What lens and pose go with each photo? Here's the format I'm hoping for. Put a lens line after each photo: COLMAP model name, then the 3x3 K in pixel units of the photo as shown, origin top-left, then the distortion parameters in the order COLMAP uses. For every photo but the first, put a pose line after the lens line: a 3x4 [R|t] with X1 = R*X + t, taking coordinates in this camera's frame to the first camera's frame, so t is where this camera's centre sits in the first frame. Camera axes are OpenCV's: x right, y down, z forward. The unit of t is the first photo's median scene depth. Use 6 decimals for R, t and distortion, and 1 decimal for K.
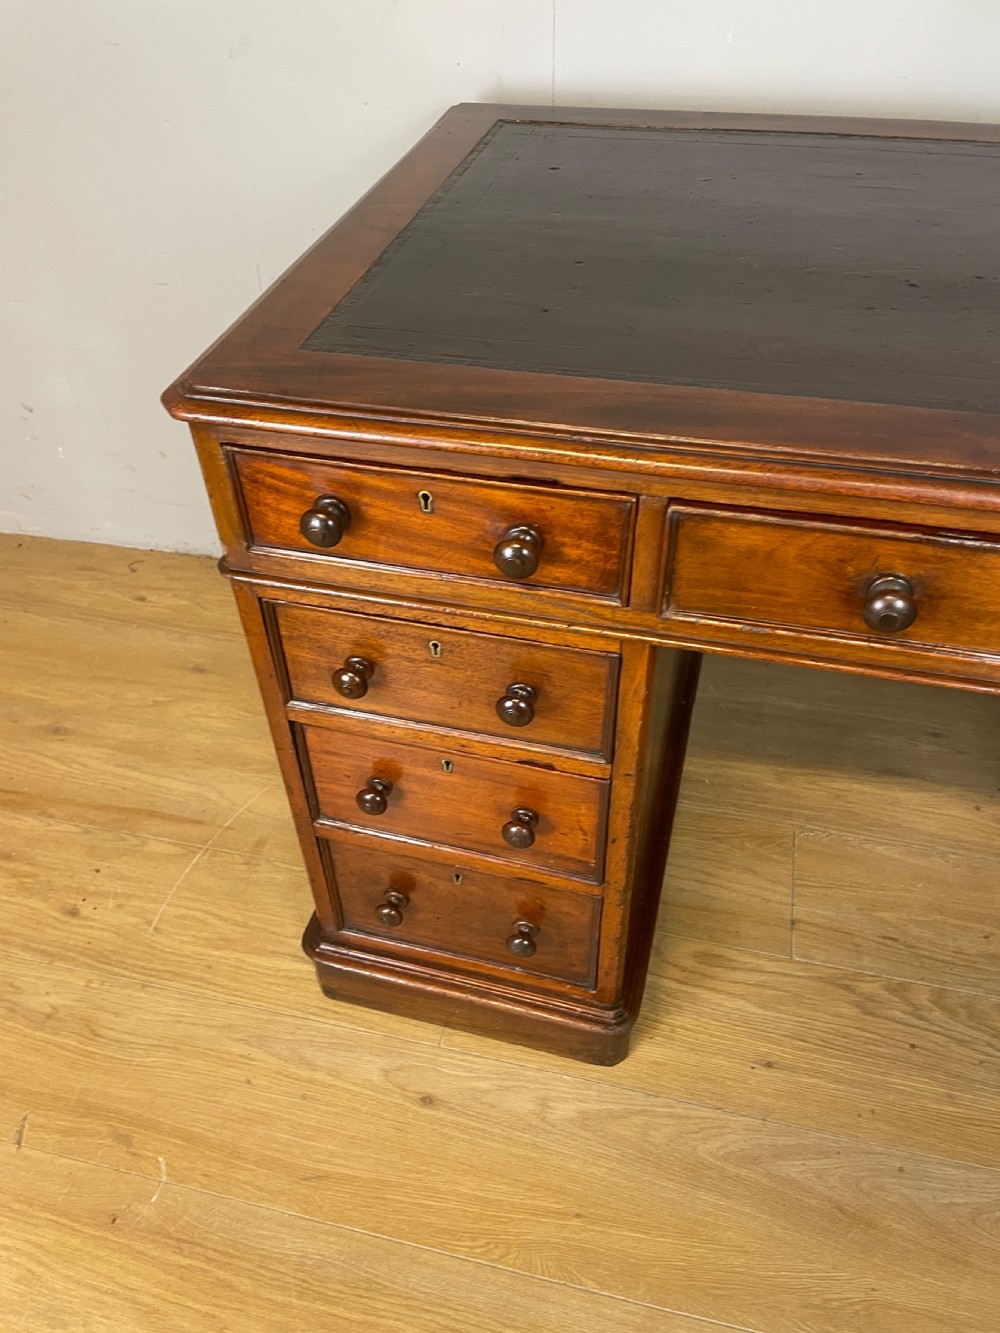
lens RADIAL K [[1017.8, 0, 484.6], [0, 1017.8, 669.3], [0, 0, 1]] dist [0.093044, -0.125031]
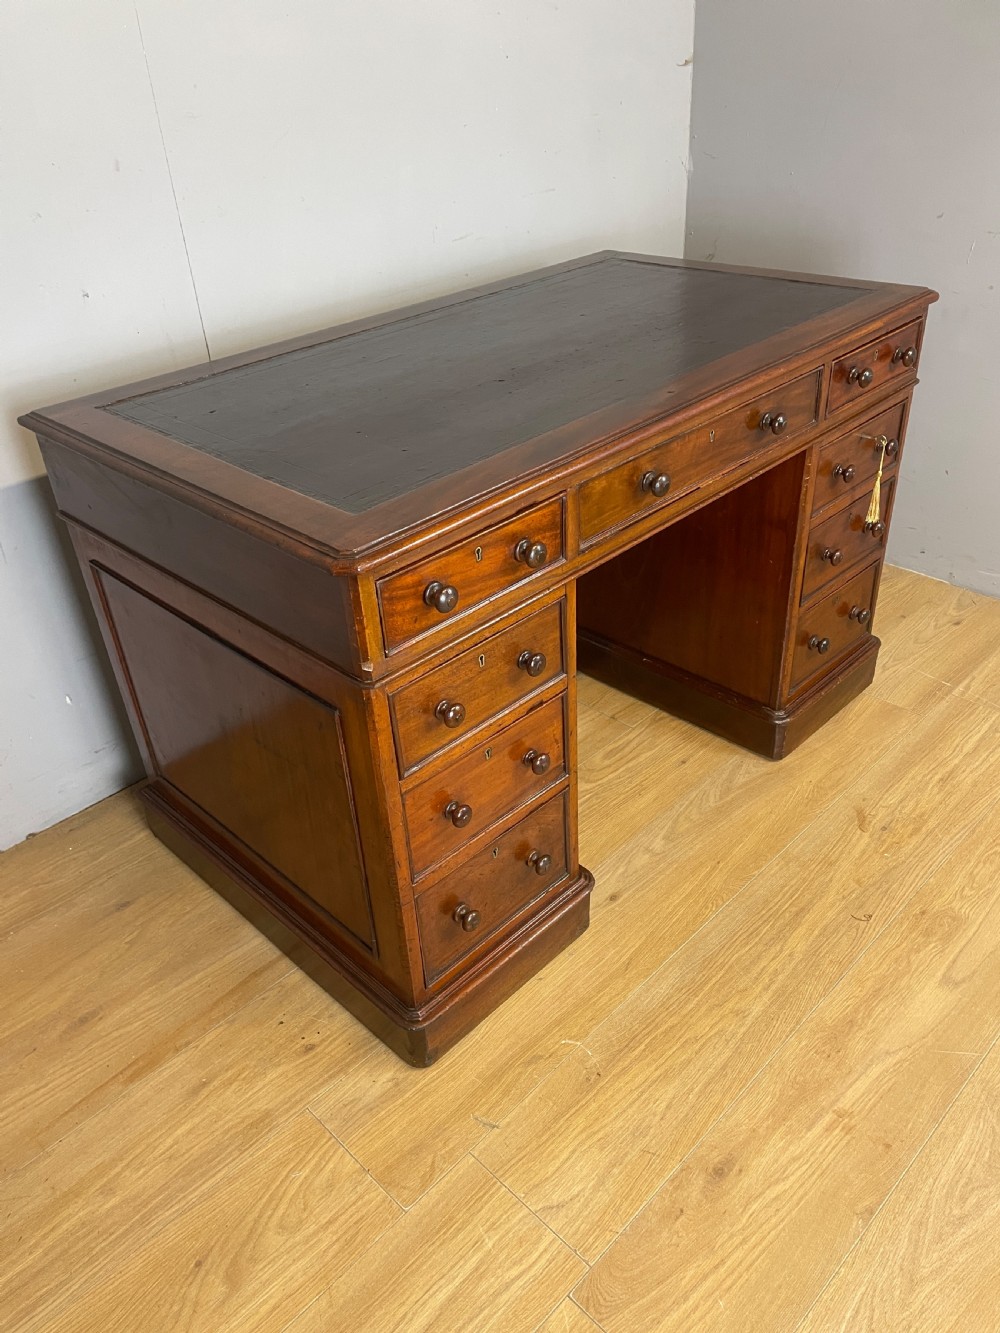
lens RADIAL K [[1017.8, 0, 490.3], [0, 1017.8, 666.7], [0, 0, 1]] dist [0.093044, -0.125031]
pose [[0.522591, -0.459414, 0.718219, -1.074453], [0.607765, 0.791527, 0.064084, -0.047145], [-0.597931, 0.403018, 0.692860, -0.048300]]
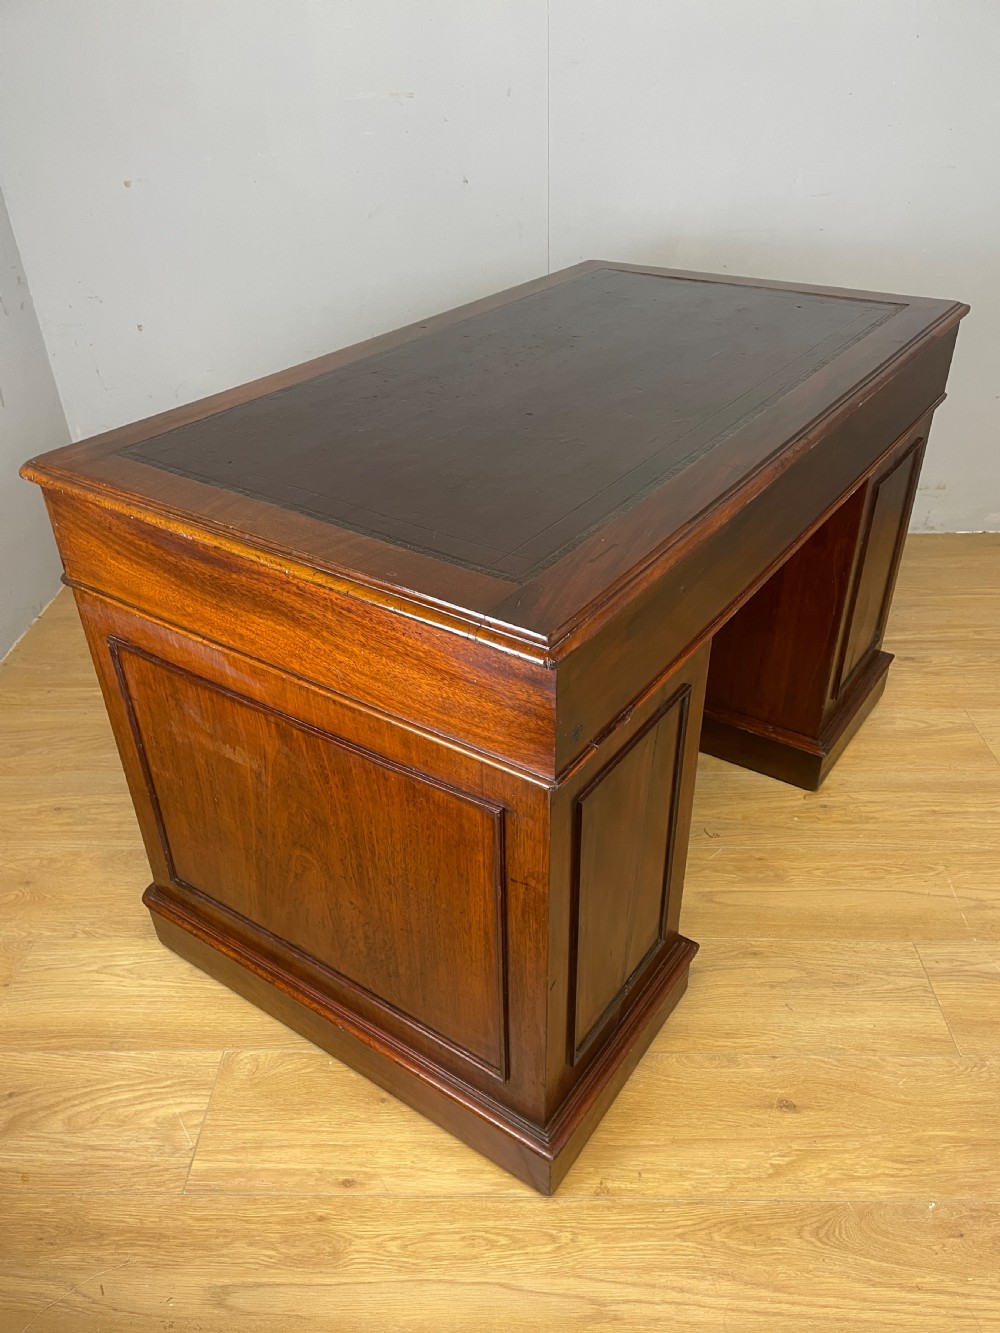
lens RADIAL K [[1017.8, 0, 496.3], [0, 1017.8, 677.4], [0, 0, 1]] dist [0.093044, -0.125031]
pose [[0.977622, -0.107779, 0.180662, -0.517887], [0.137669, 0.977134, -0.162037, 0.617286], [-0.159067, 0.183283, 0.970106, -0.769043]]
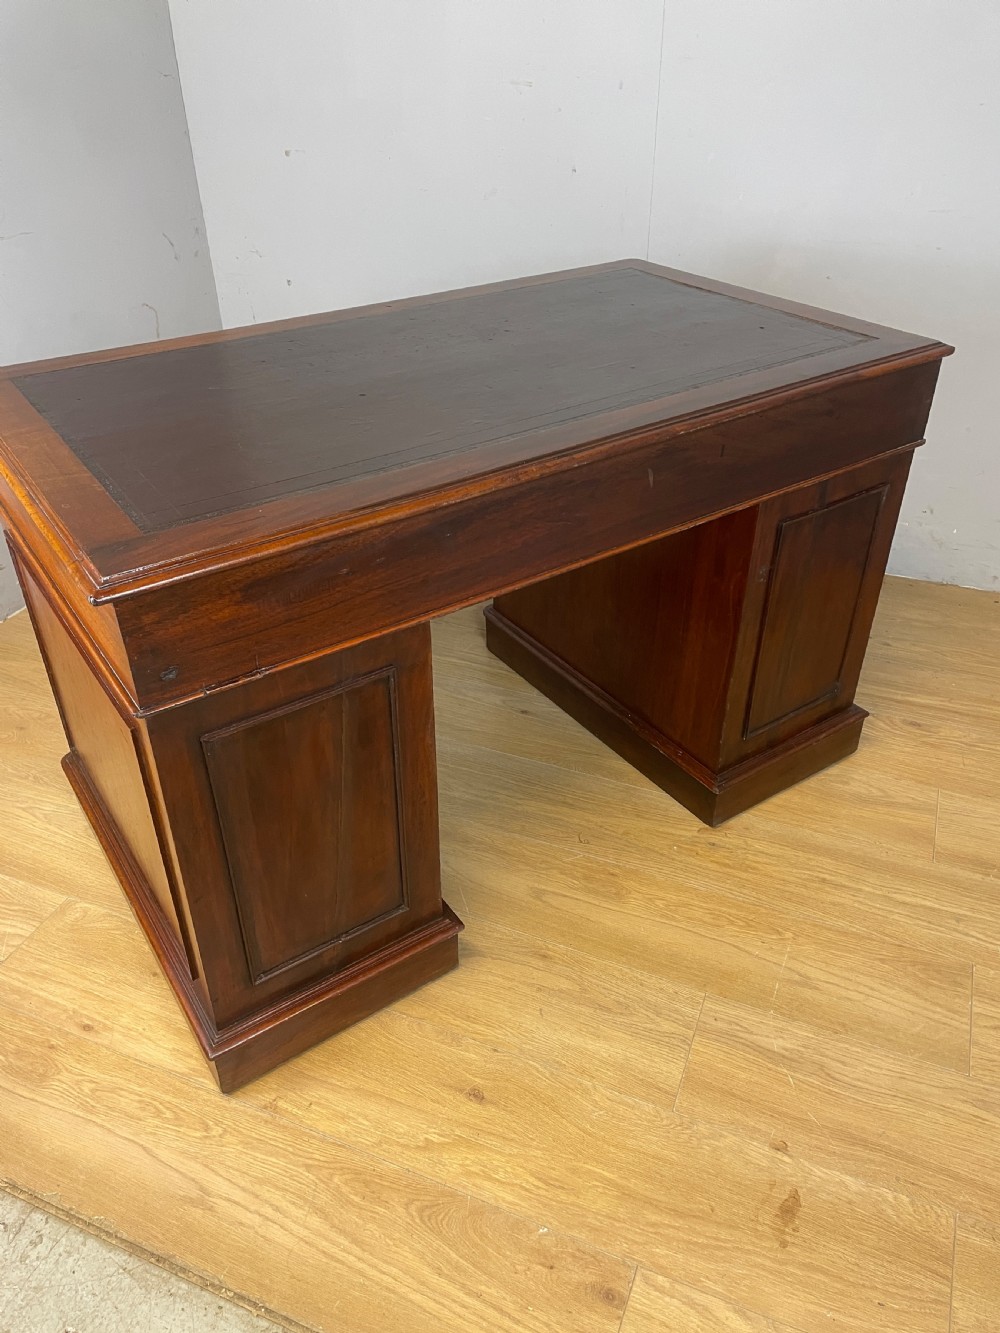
lens RADIAL K [[1017.8, 0, 480.3], [0, 1017.8, 662.6], [0, 0, 1]] dist [0.093044, -0.125031]
pose [[0.986420, 0.104555, -0.126664, 0.092624], [-0.123496, 0.980584, -0.152328, 0.635654], [0.108278, 0.165902, 0.980180, -0.860391]]
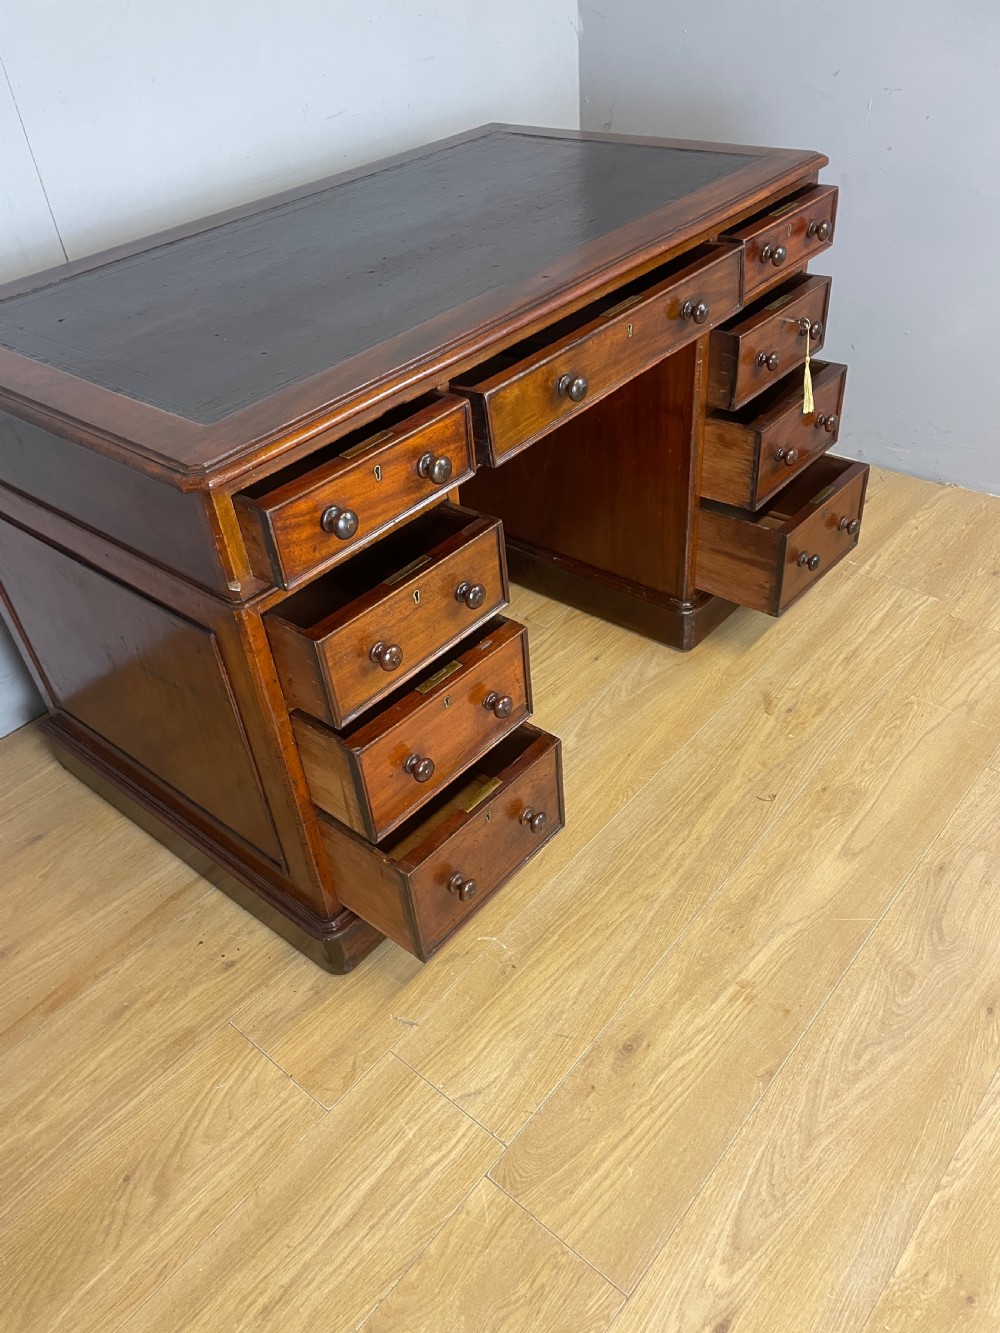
lens RADIAL K [[1017.8, 0, 492.2], [0, 1017.8, 674.6], [0, 0, 1]] dist [0.093044, -0.125031]
pose [[0.454993, -0.563269, 0.689717, -1.025485], [0.650157, 0.739387, 0.174937, -0.007095], [-0.608504, 0.368829, 0.702629, -0.080942]]
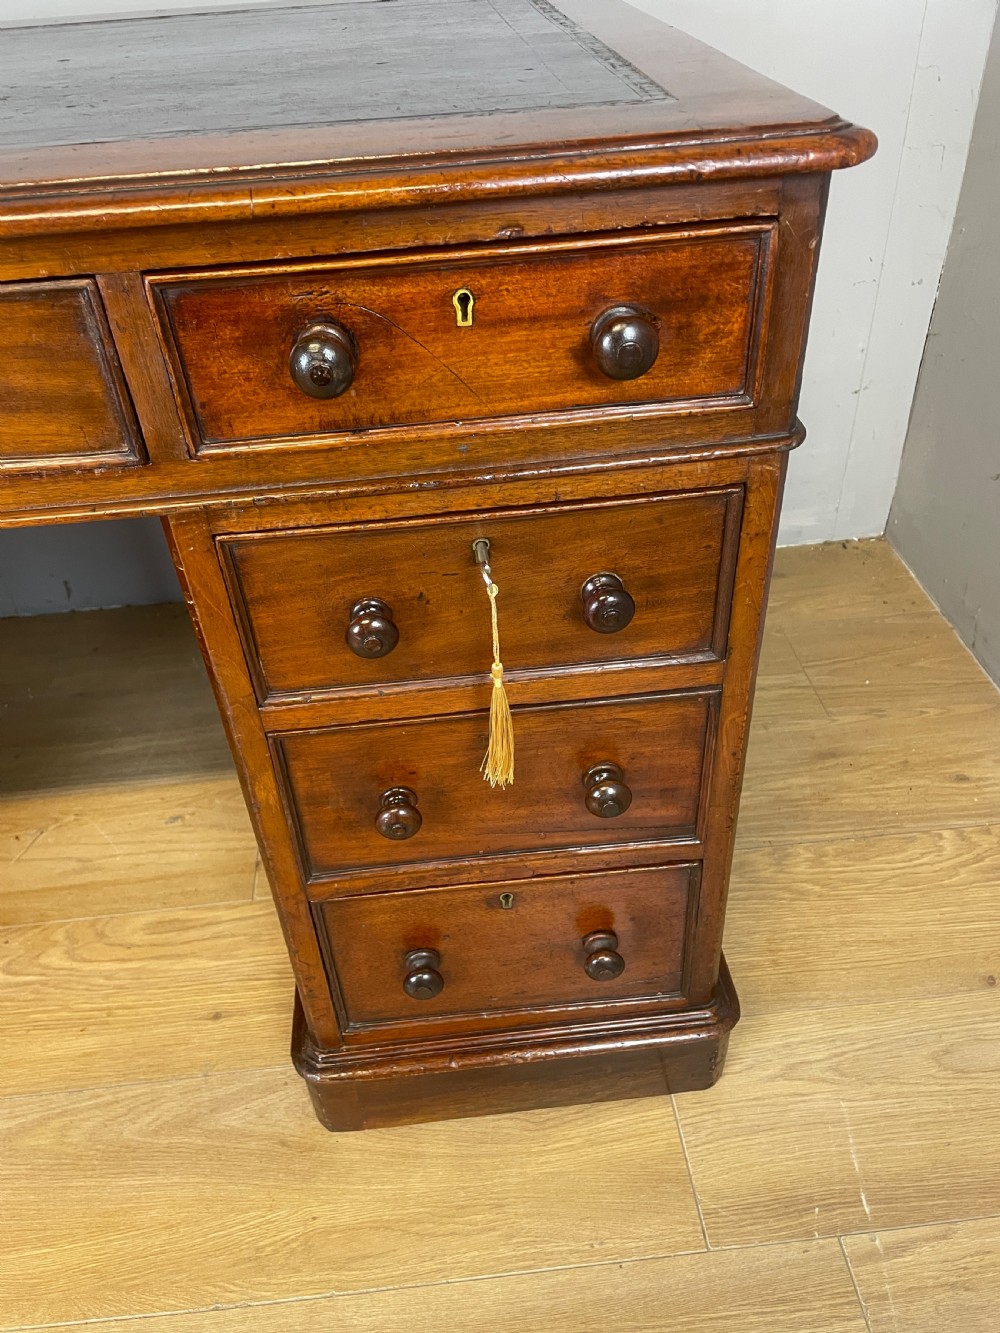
lens RADIAL K [[1017.8, 0, 494.5], [0, 1017.8, 672.3], [0, 0, 1]] dist [0.093044, -0.125031]
pose [[0.946433, -0.213605, 0.242151, 0.362896], [0.234297, 0.970324, -0.059796, 0.212352], [-0.222193, 0.113329, 0.968394, 0.055093]]
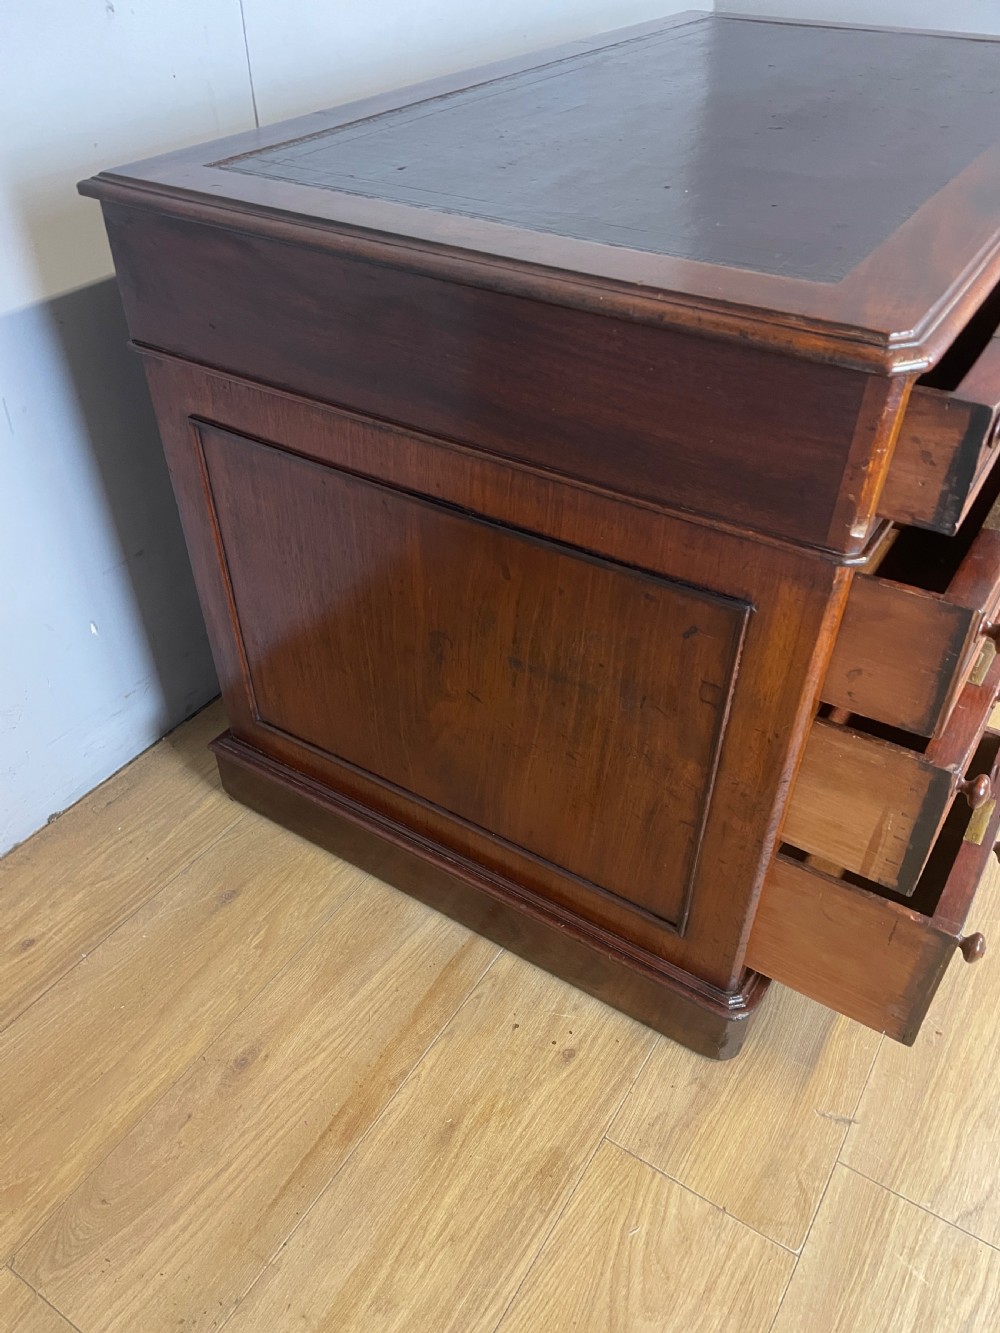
lens RADIAL K [[1017.8, 0, 489.5], [0, 1017.8, 675.1], [0, 0, 1]] dist [0.093044, -0.125031]
pose [[0.330493, -0.575606, 0.747965, -1.035973], [0.634572, 0.722150, 0.275350, -0.308457], [-0.698637, 0.383636, 0.603929, 0.503629]]
